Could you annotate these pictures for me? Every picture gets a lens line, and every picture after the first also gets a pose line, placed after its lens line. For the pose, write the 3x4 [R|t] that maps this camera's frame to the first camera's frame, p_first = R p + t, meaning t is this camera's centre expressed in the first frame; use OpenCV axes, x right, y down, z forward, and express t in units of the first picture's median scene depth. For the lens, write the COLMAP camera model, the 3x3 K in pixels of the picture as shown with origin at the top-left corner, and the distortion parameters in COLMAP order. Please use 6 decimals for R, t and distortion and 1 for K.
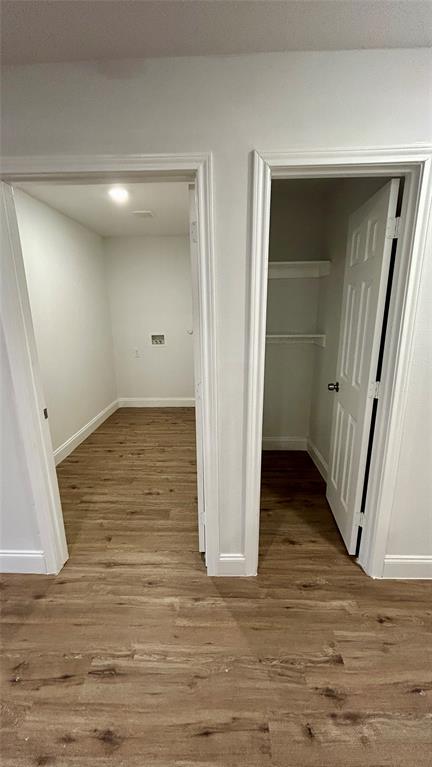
lens RADIAL K [[310.3, 0, 216.0], [0, 310.3, 383.5], [0, 0, 1]] dist [0.003234, 0.000192]
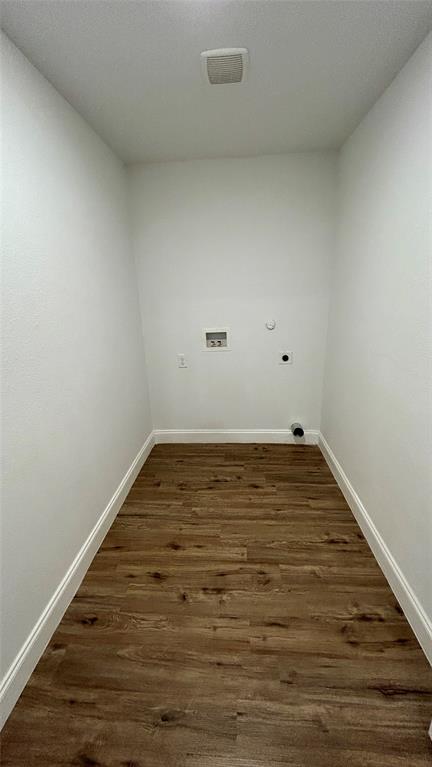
lens RADIAL K [[310.3, 0, 216.0], [0, 310.3, 383.5], [0, 0, 1]] dist [0.003234, 0.000192]
pose [[0.999231, -0.005967, -0.038757, -0.206769], [0.008218, 0.998272, 0.058181, -0.113502], [0.038342, -0.058455, 0.997553, 0.474189]]
